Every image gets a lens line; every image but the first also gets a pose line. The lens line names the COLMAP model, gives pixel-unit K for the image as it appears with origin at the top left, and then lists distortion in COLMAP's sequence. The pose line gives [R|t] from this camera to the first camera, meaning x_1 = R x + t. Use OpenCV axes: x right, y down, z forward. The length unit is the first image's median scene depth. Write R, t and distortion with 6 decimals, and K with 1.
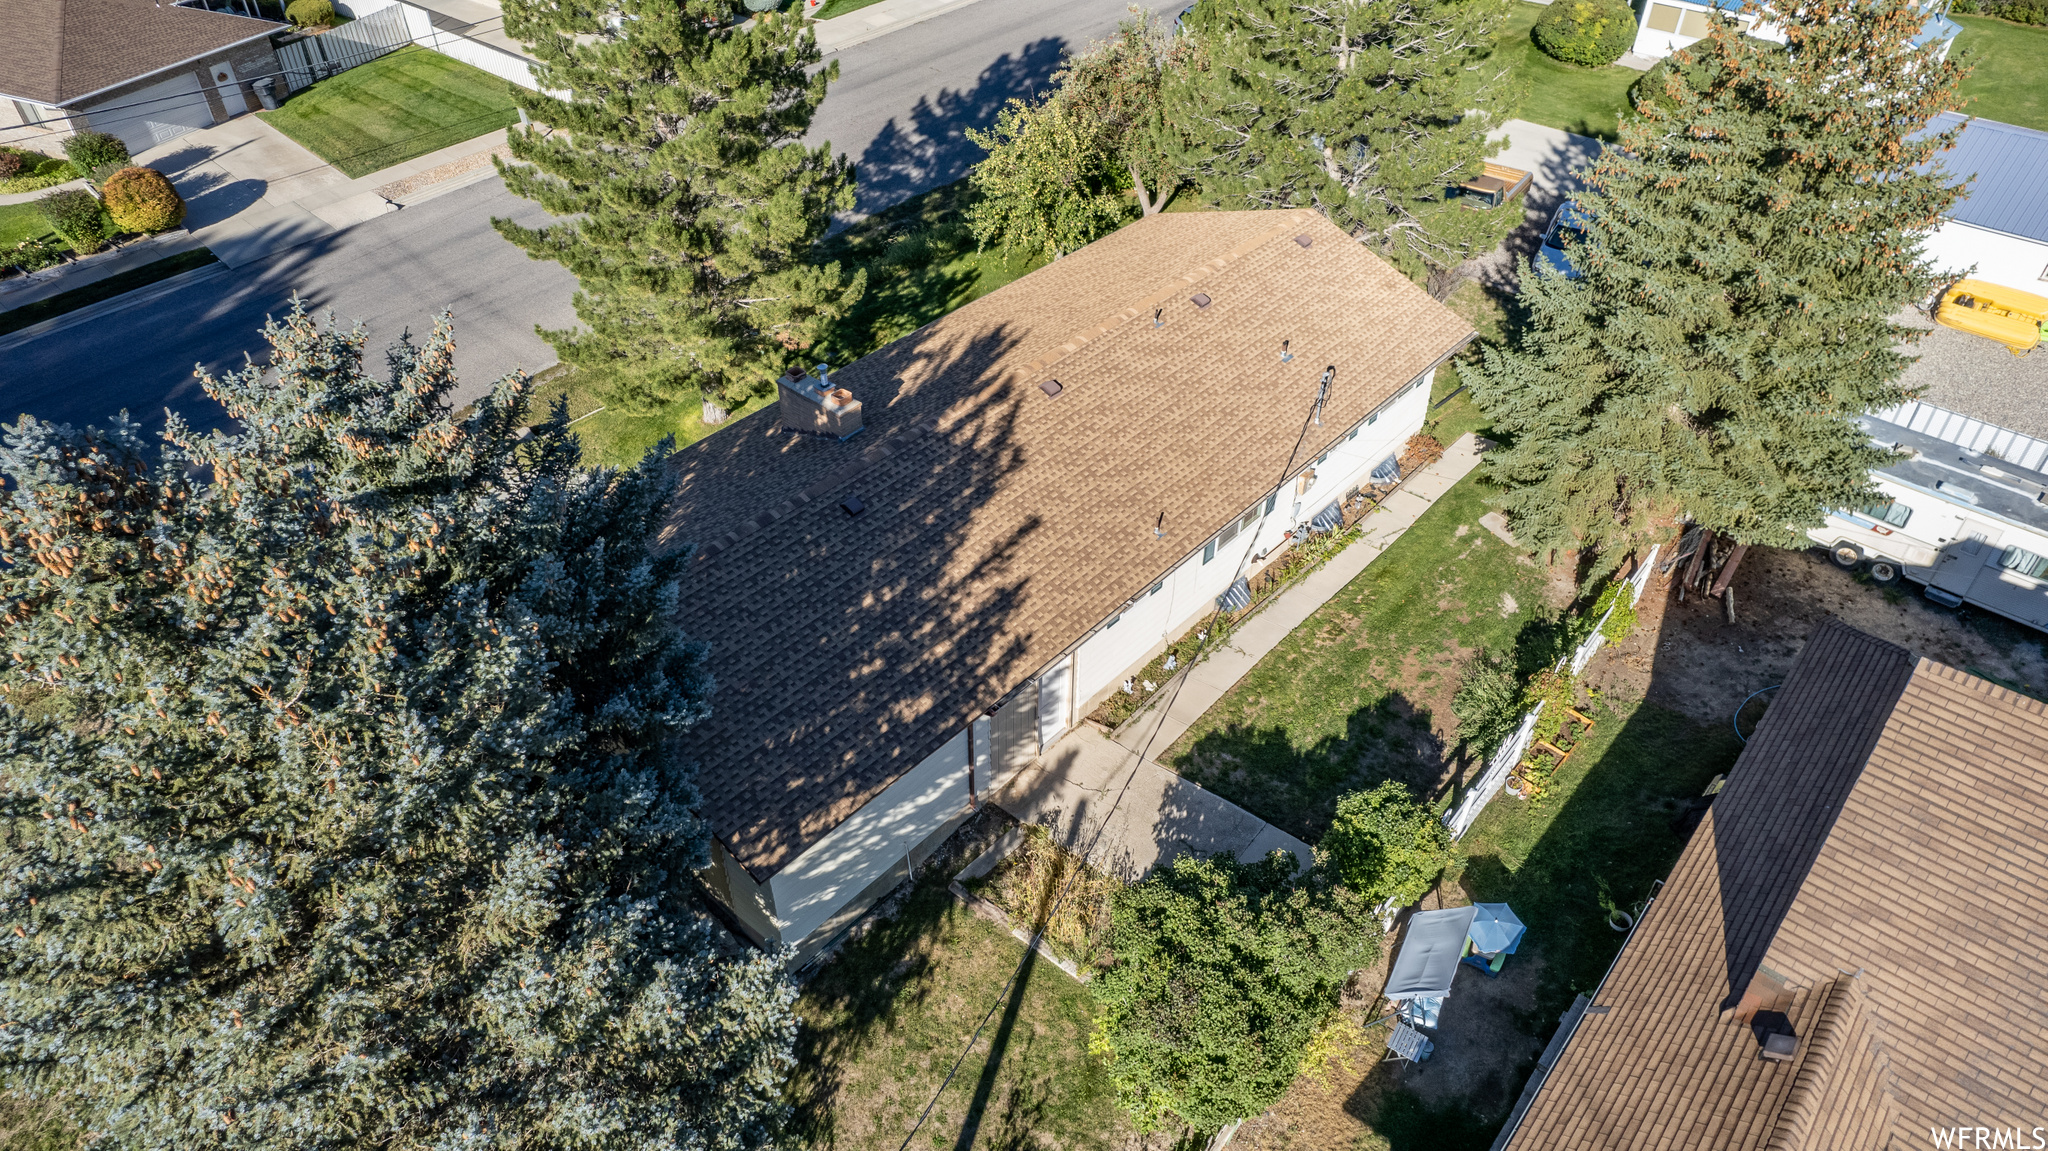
lens RADIAL K [[1350.8, 0, 1056.8], [0, 1350.8, 575.3], [0, 0, 1]] dist [-0.074250, 0.072022]
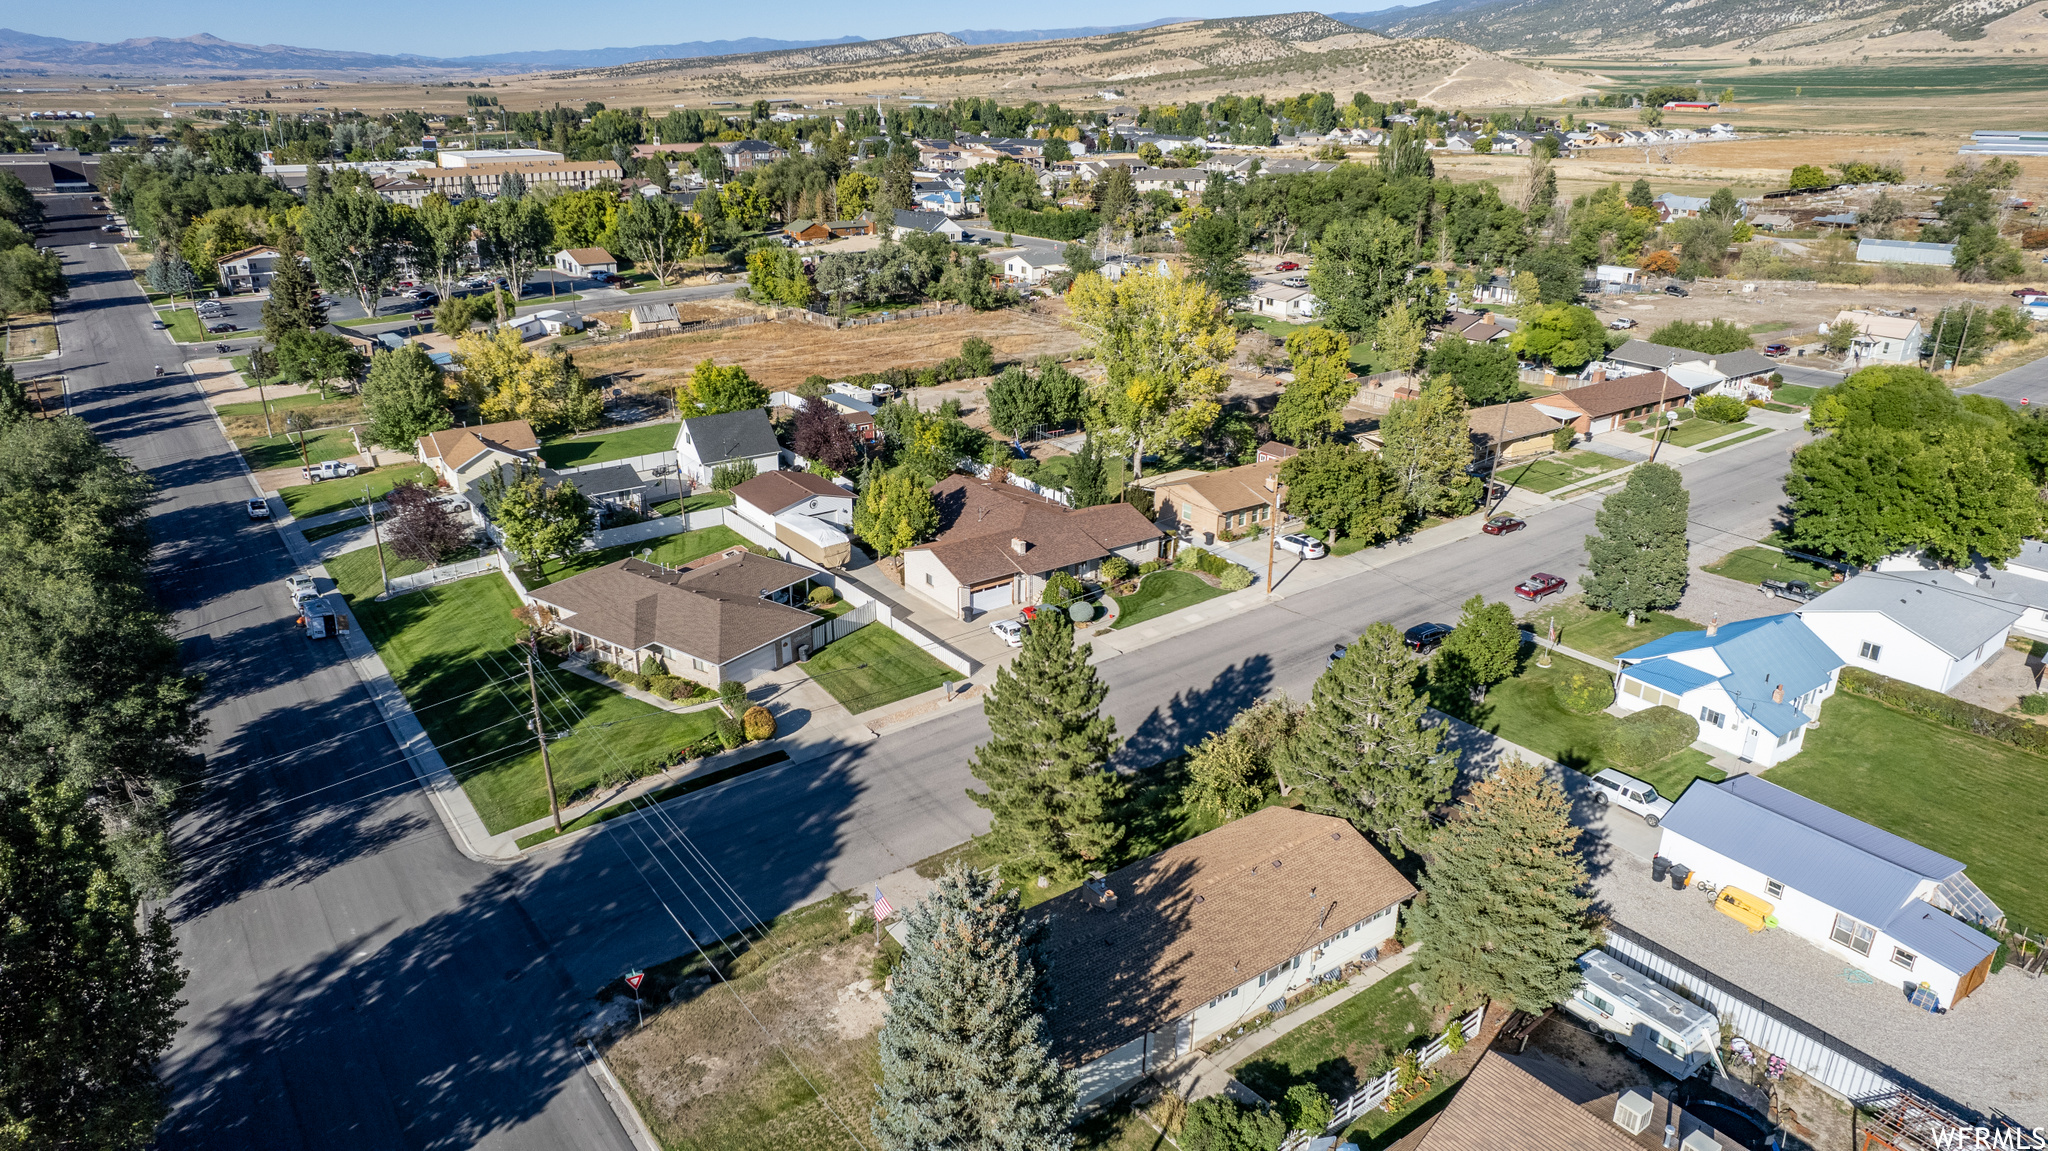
lens RADIAL K [[1350.8, 0, 1056.8], [0, 1350.8, 575.3], [0, 0, 1]] dist [-0.074250, 0.072022]
pose [[0.976040, 0.074274, -0.204522, 0.158381], [-0.134419, 0.944954, -0.298318, 0.047067], [0.171107, 0.318661, 0.932297, -1.174778]]
